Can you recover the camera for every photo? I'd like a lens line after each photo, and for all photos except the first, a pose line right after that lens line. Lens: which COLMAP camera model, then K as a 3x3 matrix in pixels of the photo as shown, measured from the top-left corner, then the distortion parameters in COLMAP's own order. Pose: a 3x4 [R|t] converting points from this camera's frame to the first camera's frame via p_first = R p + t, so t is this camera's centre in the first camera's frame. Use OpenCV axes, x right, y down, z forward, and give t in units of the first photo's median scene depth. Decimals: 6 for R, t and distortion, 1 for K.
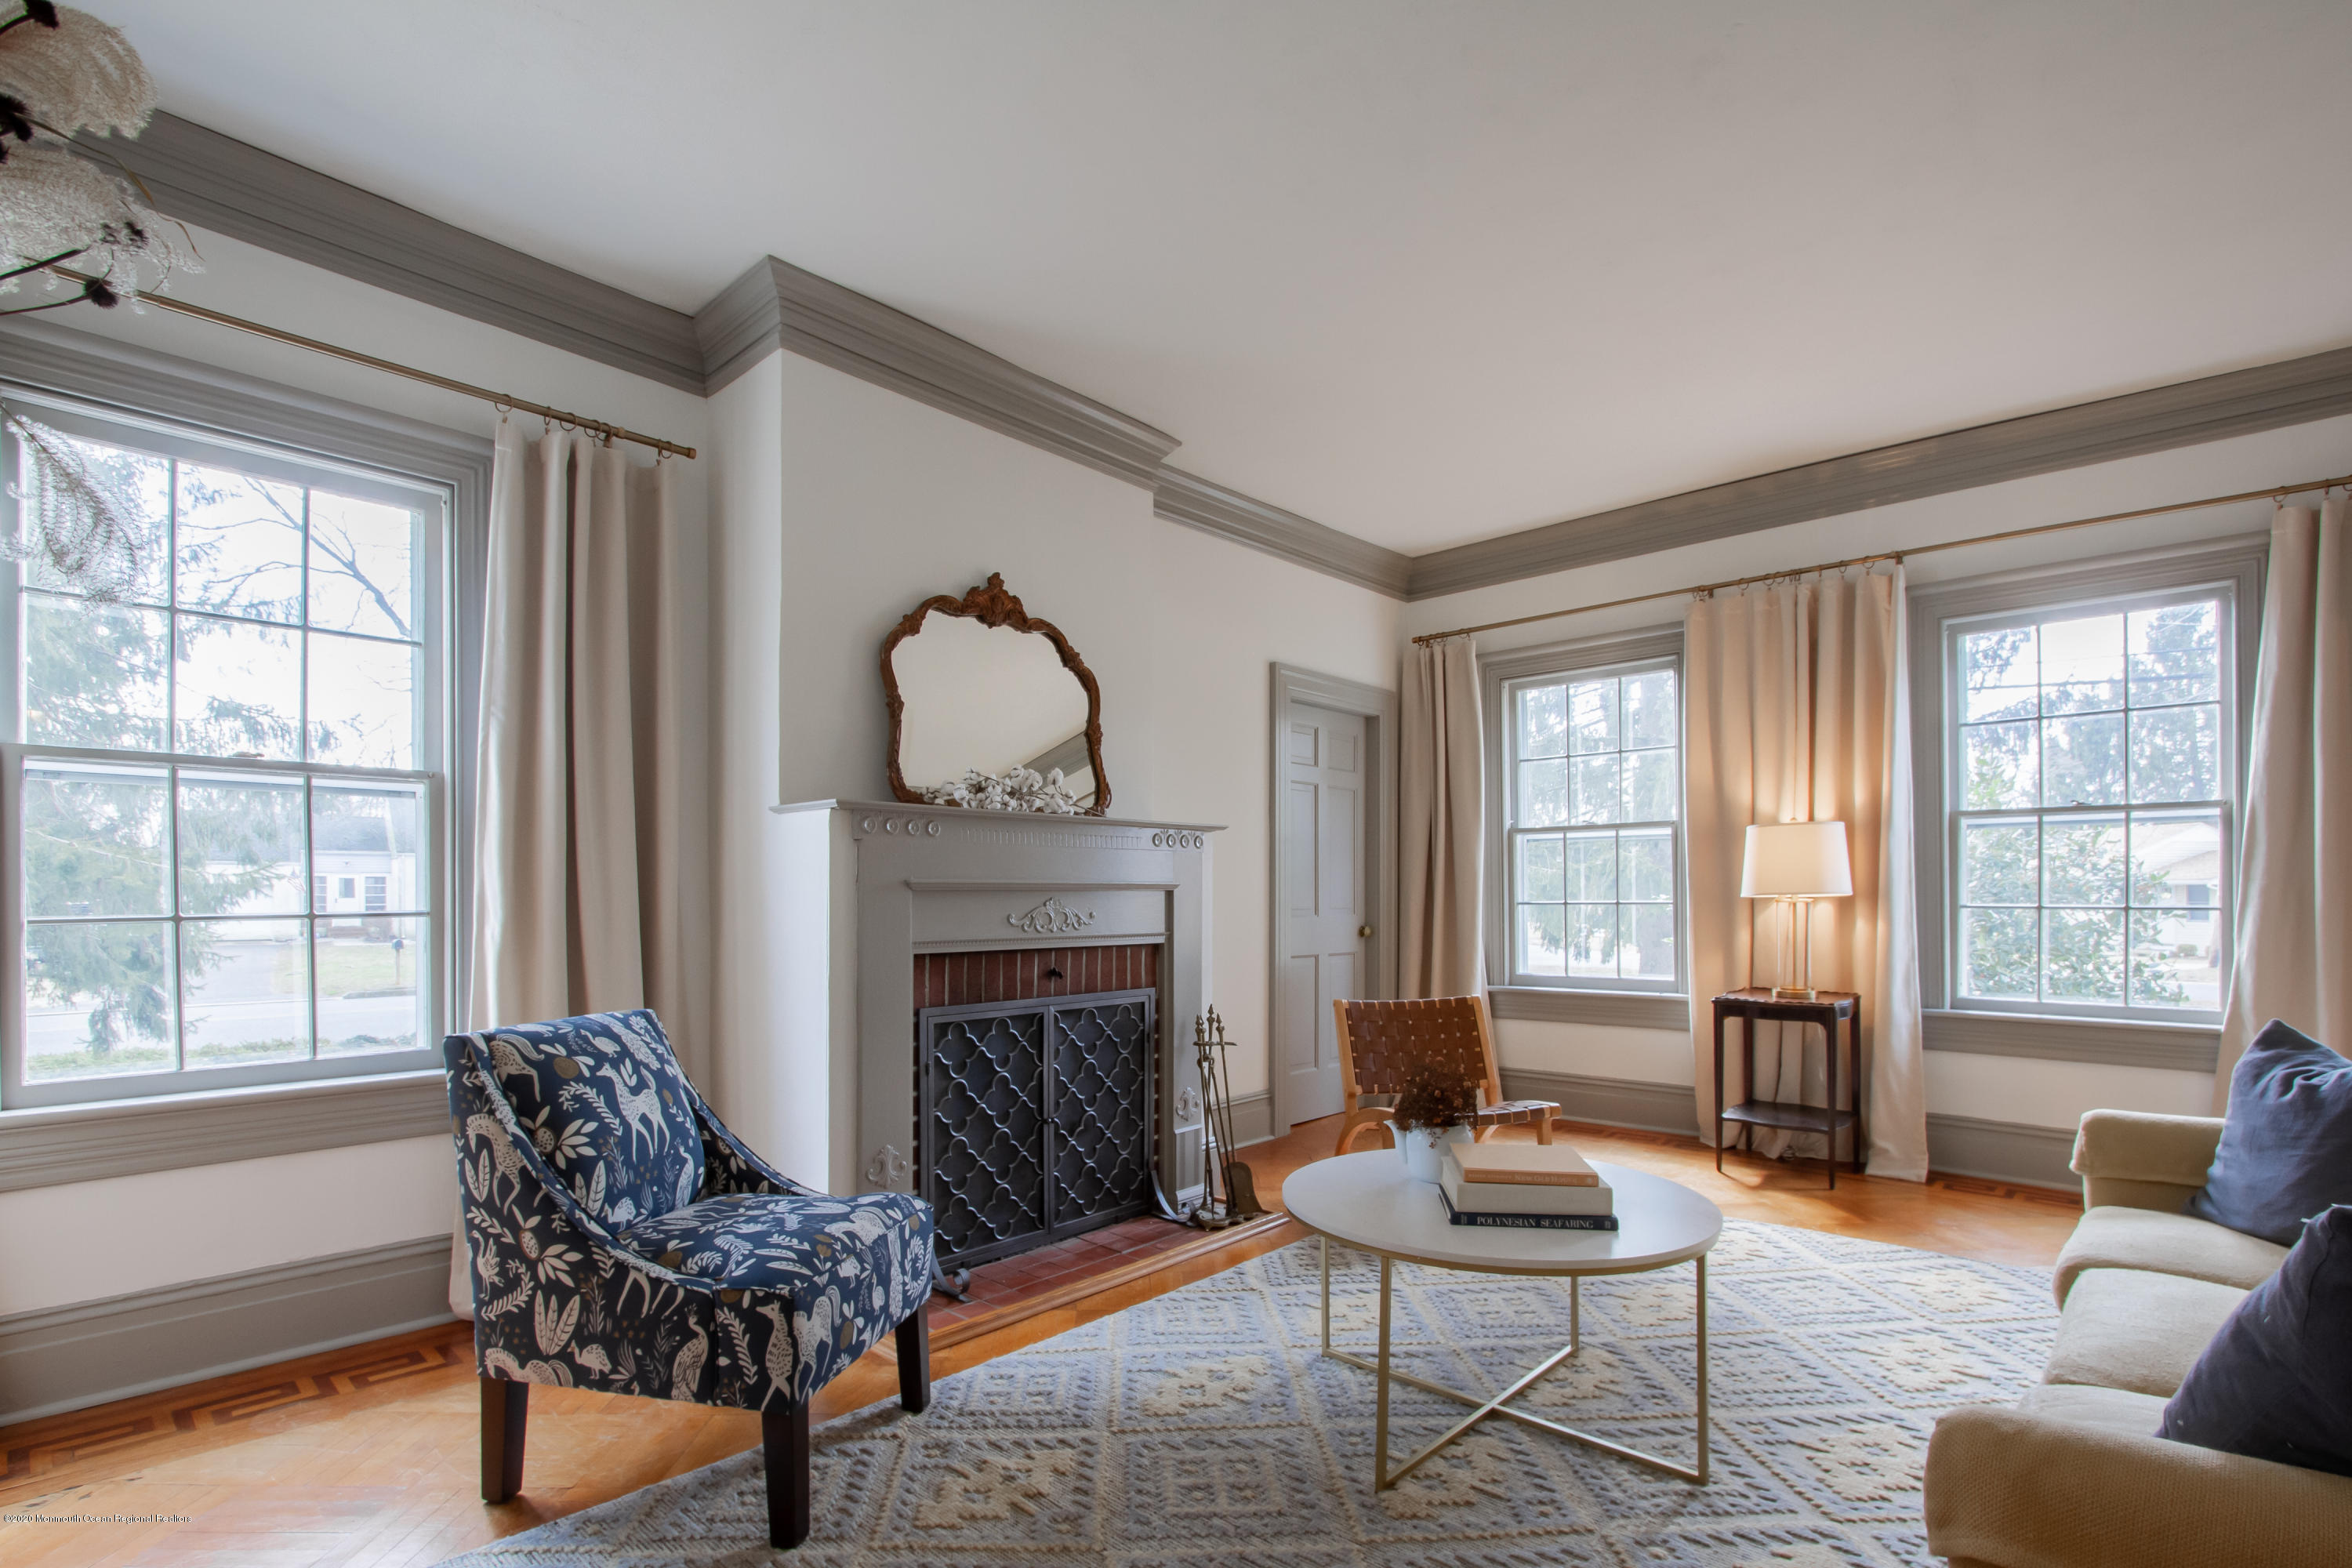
lens RADIAL K [[1105.8, 0, 1189.3], [0, 1105.8, 784.0], [0, 0, 1]] dist [-0.000713, -0.000150]
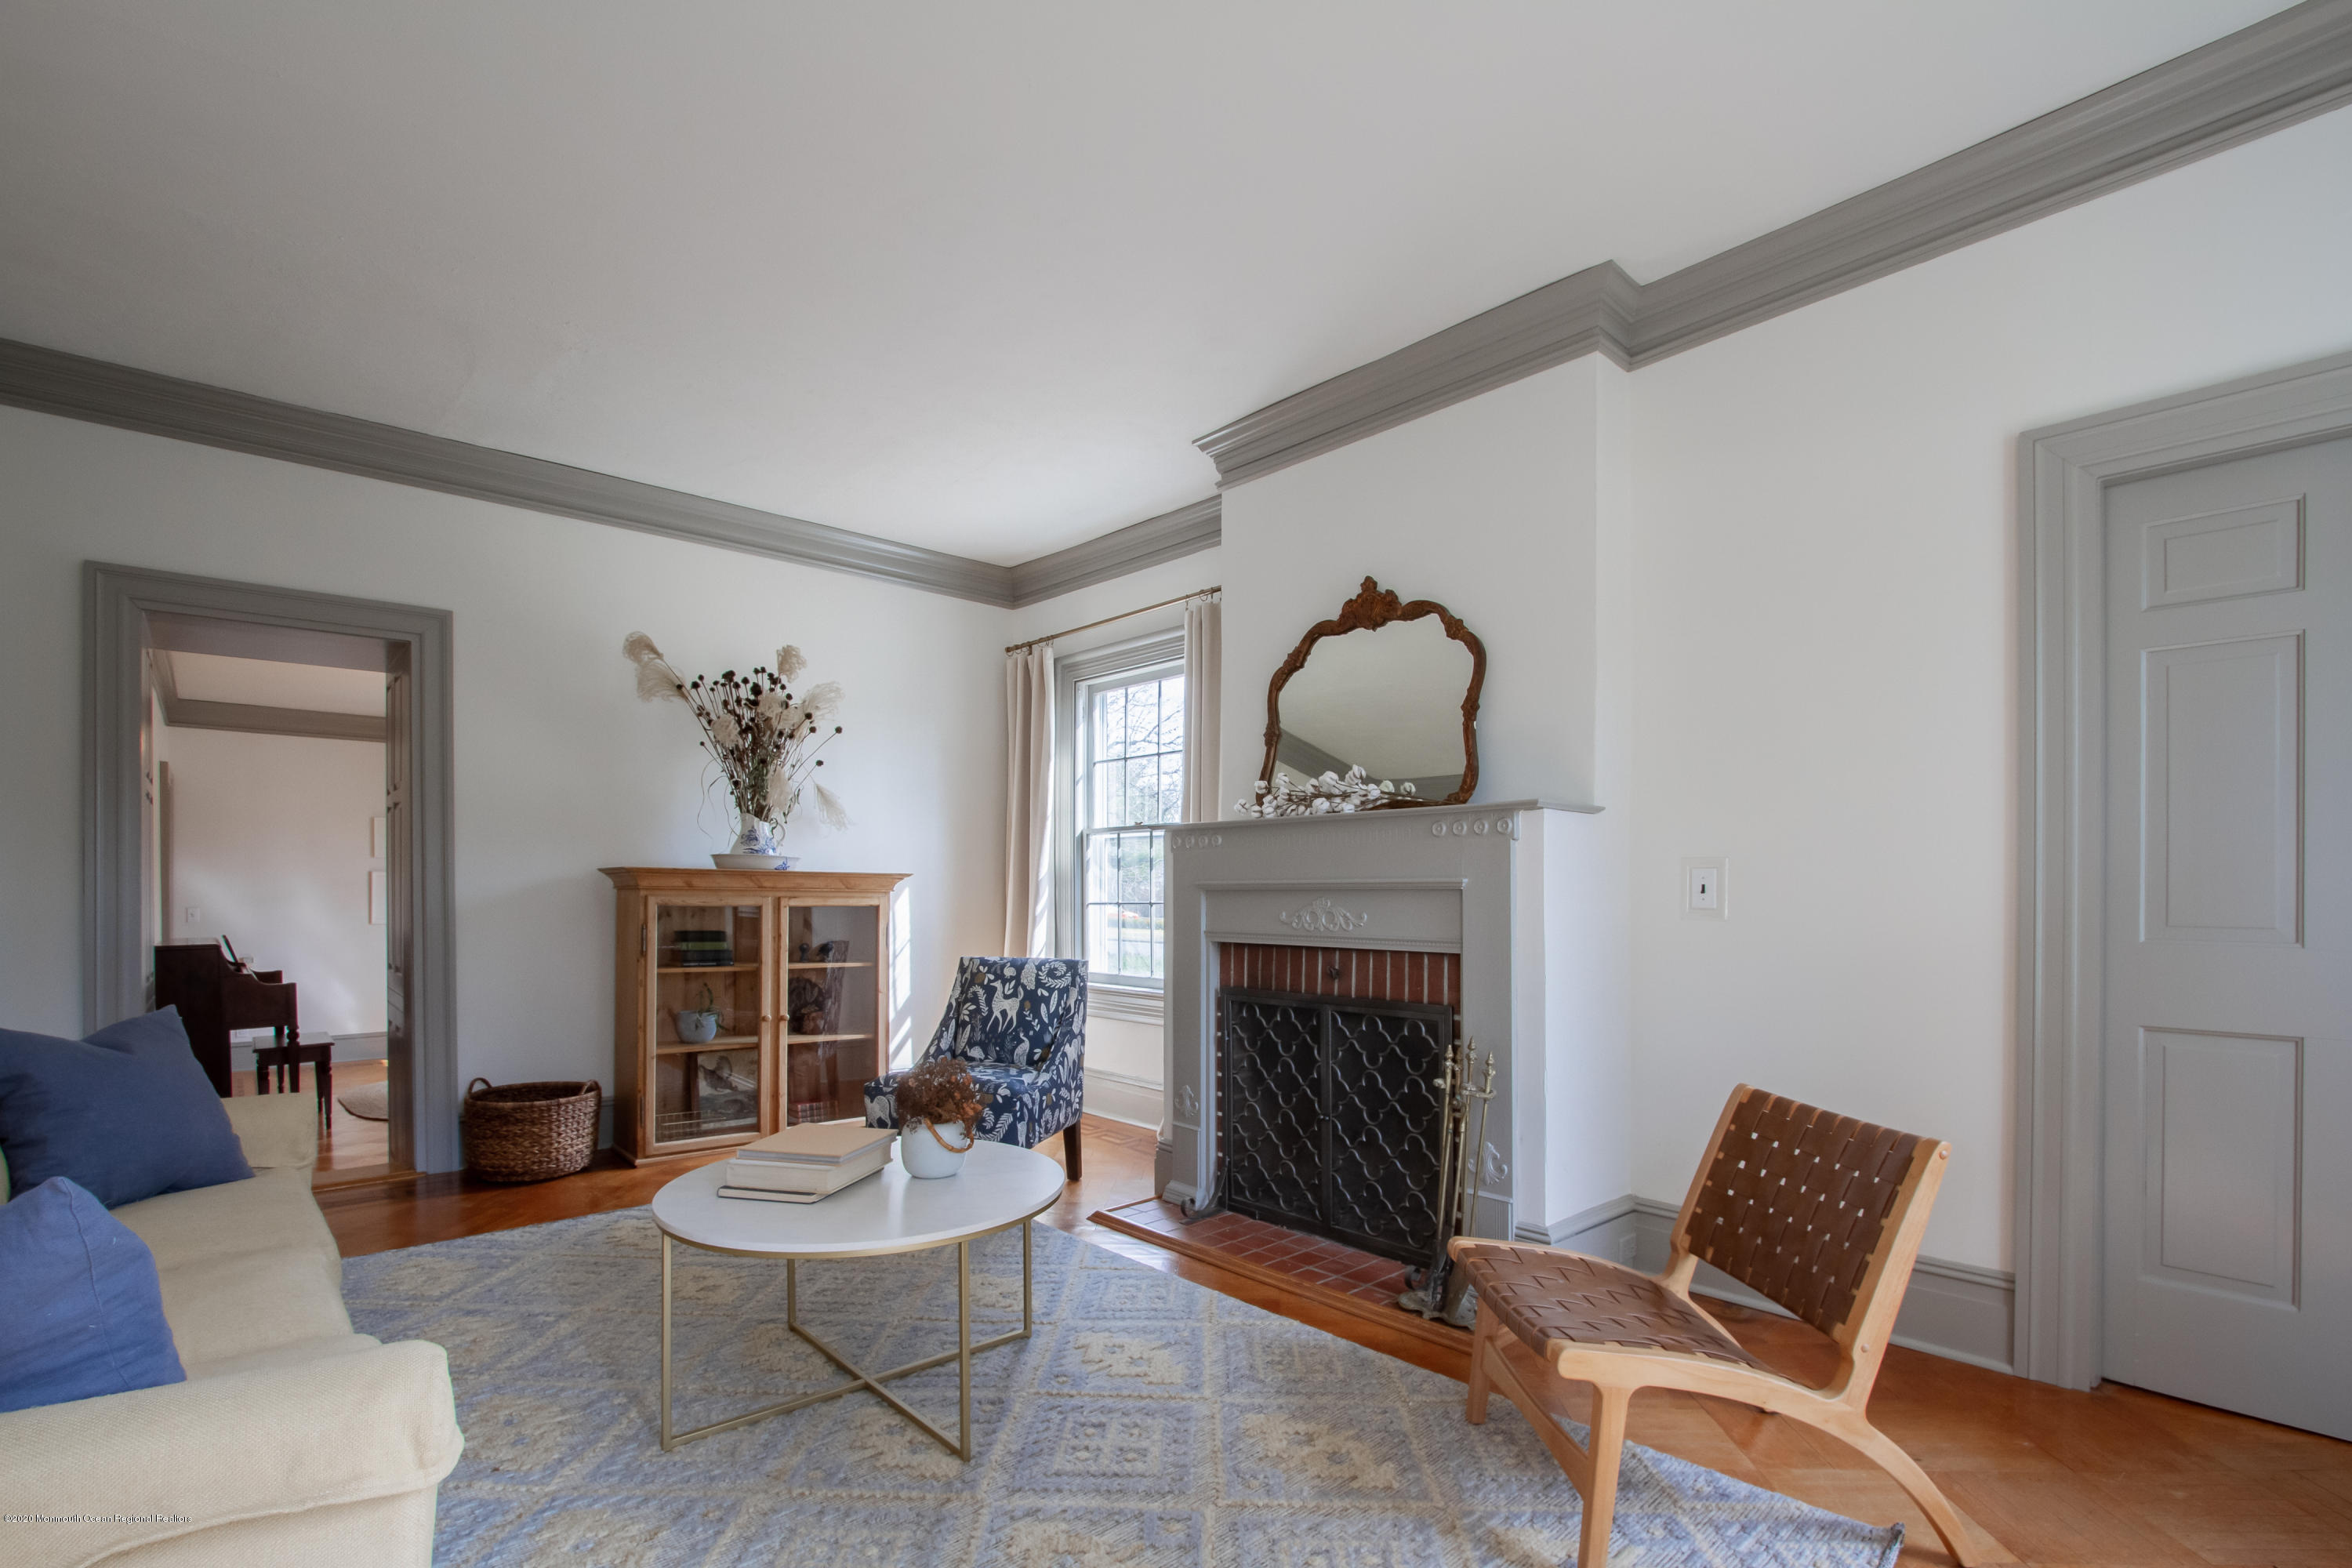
lens RADIAL K [[1105.8, 0, 1189.3], [0, 1105.8, 784.0], [0, 0, 1]] dist [-0.000713, -0.000150]
pose [[-0.099010, -0.096011, -0.990444, 1.429700], [0.101816, 0.989133, -0.106062, 0.152114], [0.989864, -0.111344, -0.088159, 1.560029]]
